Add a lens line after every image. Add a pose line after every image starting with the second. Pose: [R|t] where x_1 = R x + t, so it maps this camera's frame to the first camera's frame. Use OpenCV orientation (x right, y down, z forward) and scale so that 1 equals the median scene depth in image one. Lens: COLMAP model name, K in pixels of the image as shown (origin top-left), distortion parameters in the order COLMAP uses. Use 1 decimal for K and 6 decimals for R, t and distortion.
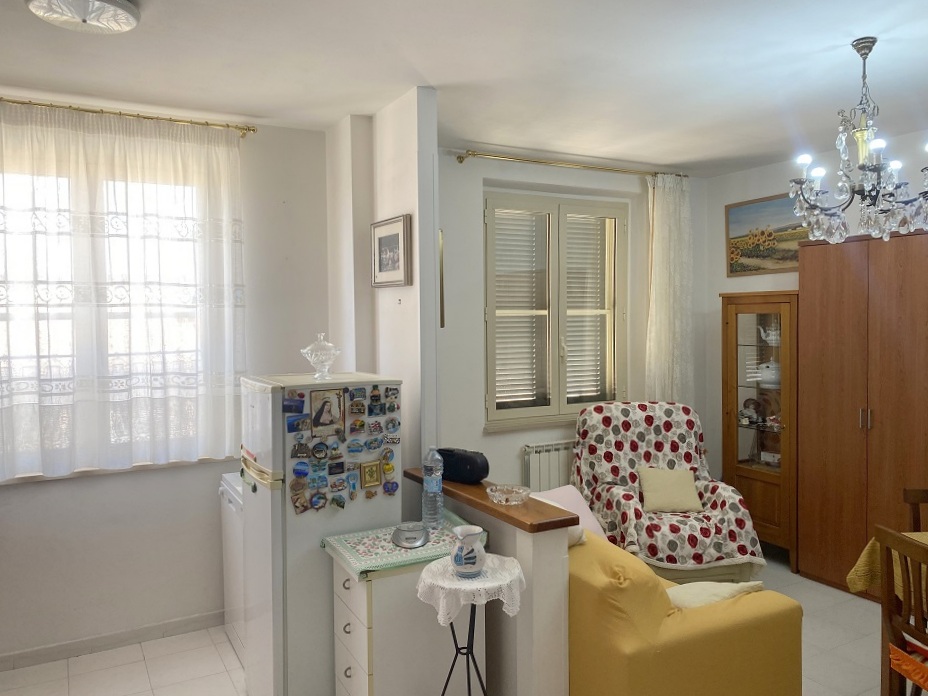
lens RADIAL K [[707.1, 0, 467.4], [0, 707.1, 339.8], [0, 0, 1]] dist [0.046298, -0.048441]
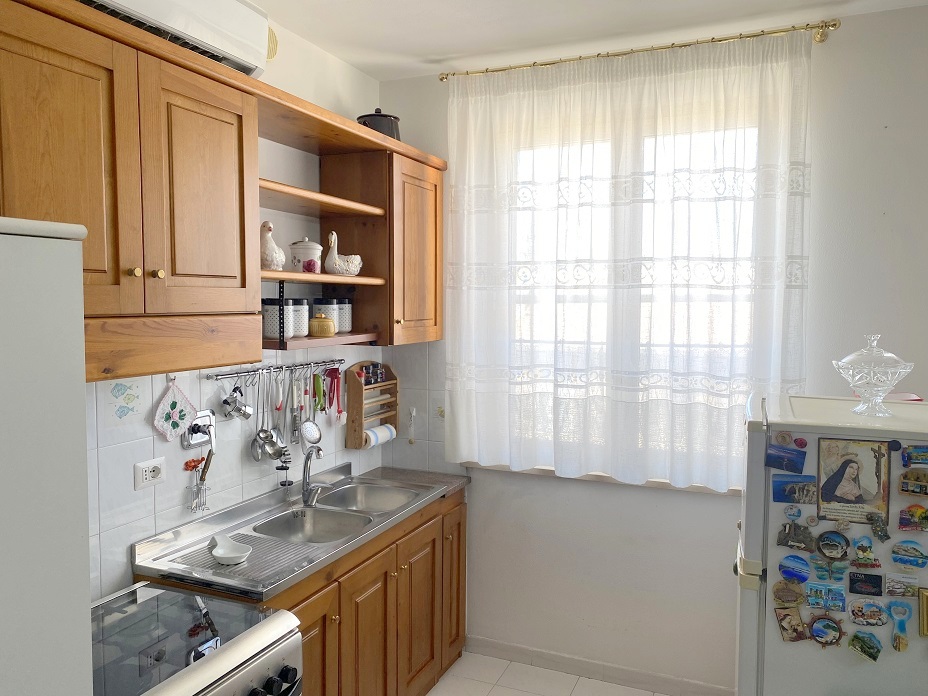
lens RADIAL K [[707.1, 0, 469.1], [0, 707.1, 340.6], [0, 0, 1]] dist [0.046298, -0.048441]
pose [[0.611503, 0.060179, -0.788950, 0.052094], [-0.035760, 0.998187, 0.048423, -0.022388], [0.790434, -0.001398, 0.612546, 0.412133]]
